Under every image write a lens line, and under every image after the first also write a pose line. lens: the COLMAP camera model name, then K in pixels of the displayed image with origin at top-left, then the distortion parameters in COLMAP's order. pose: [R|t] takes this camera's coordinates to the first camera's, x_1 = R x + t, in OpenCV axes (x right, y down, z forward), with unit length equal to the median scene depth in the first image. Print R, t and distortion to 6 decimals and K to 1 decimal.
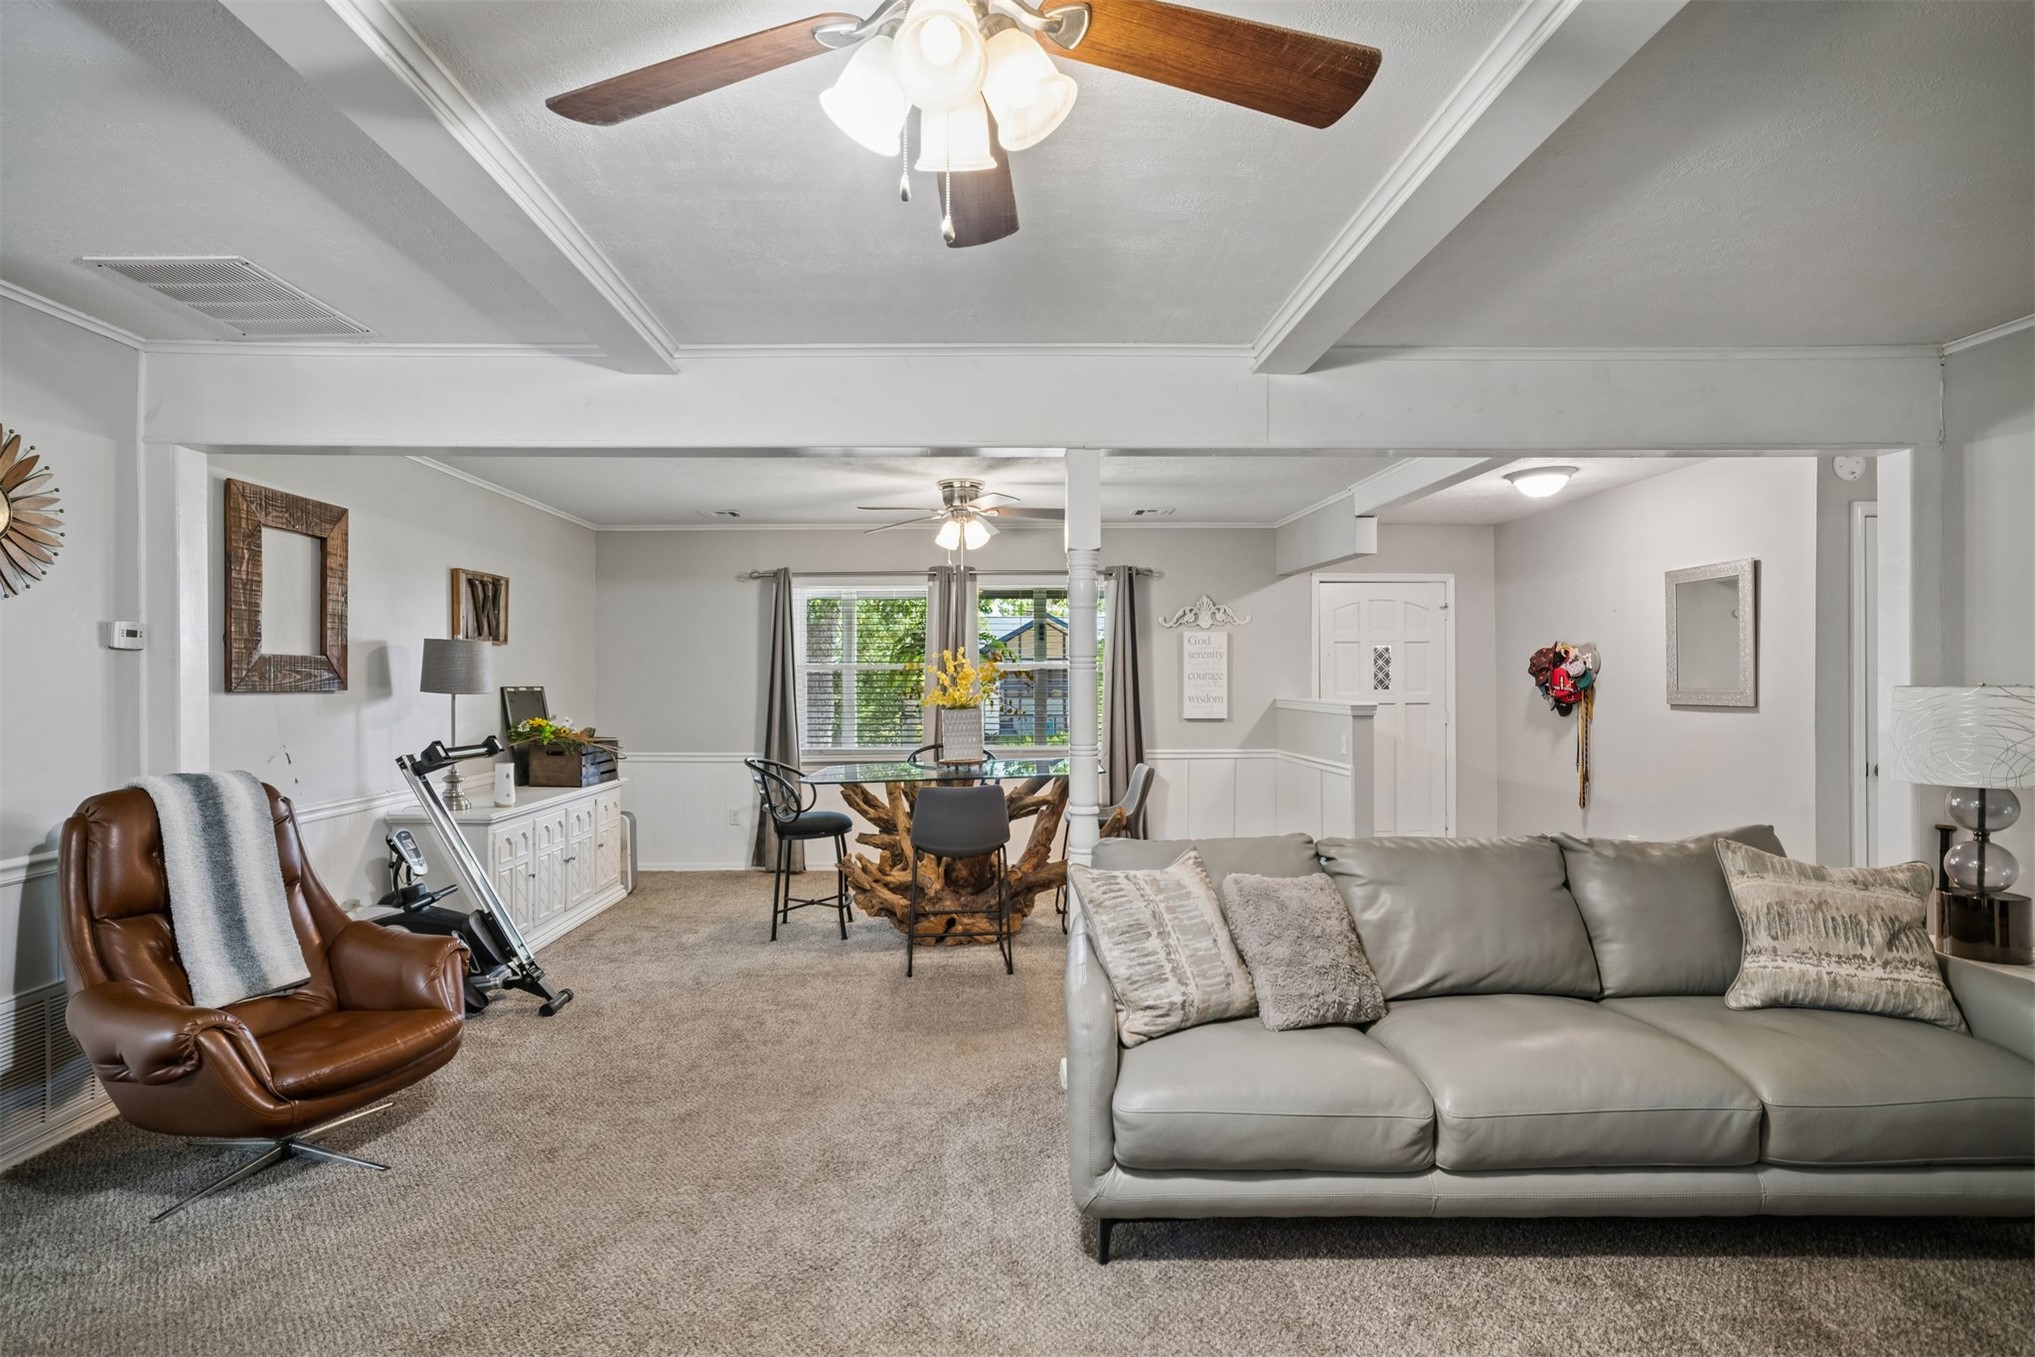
lens RADIAL K [[943.8, 0, 1006.5], [0, 943.8, 678.8], [0, 0, 1]] dist [-0.034153, 0.000280]
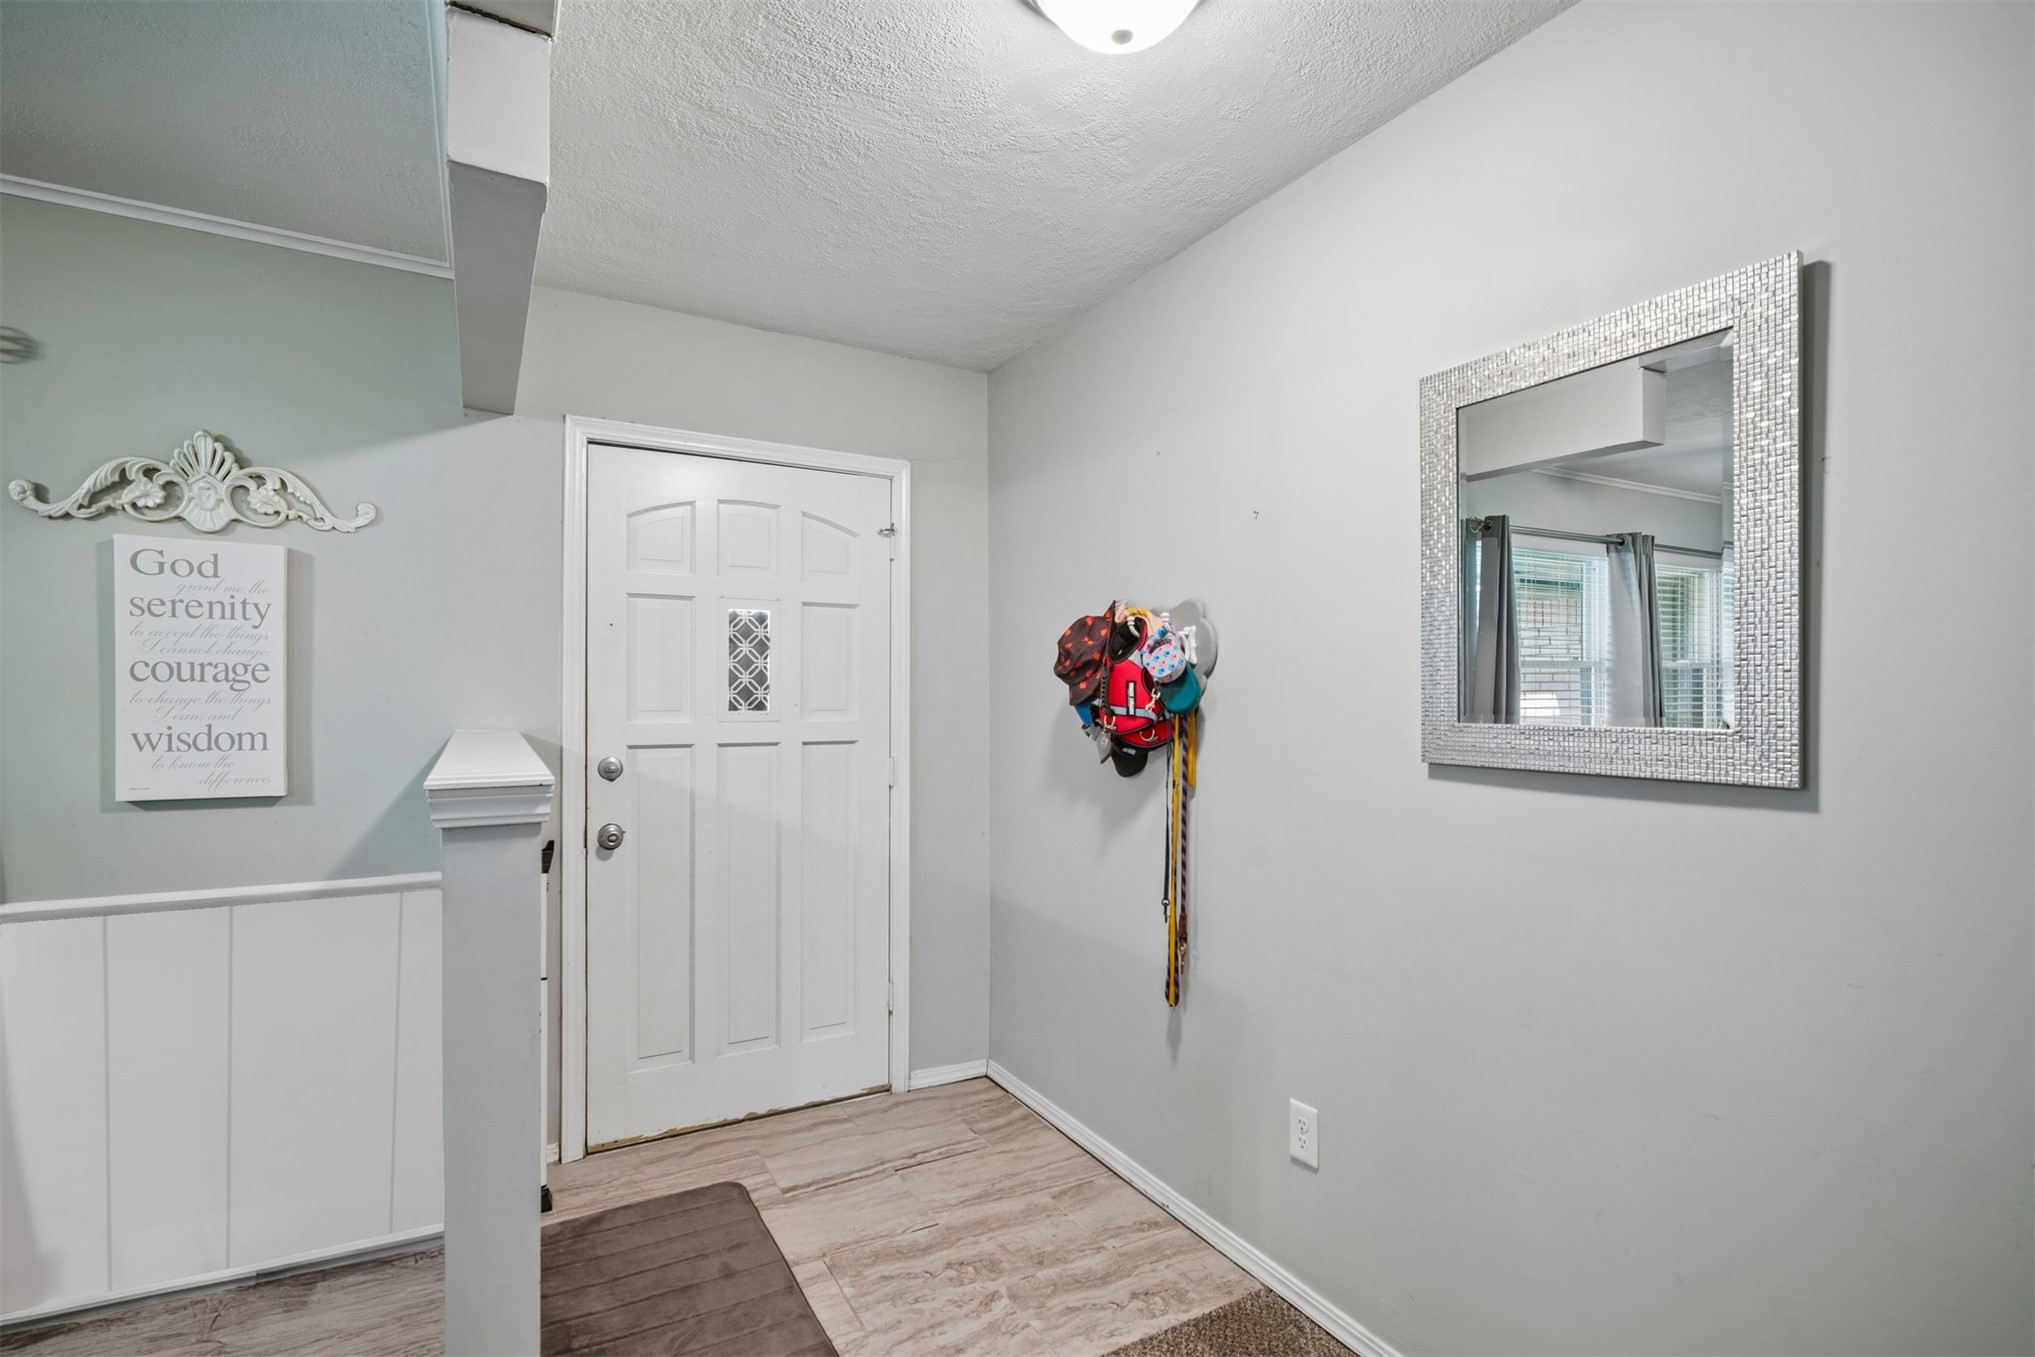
lens RADIAL K [[943.8, 0, 1006.5], [0, 943.8, 678.8], [0, 0, 1]] dist [-0.034153, 0.000280]
pose [[0.884881, 0.013226, 0.465630, 0.352056], [-0.008141, 0.999883, -0.012929, 0.001517], [-0.465747, 0.007650, 0.884885, 0.652875]]
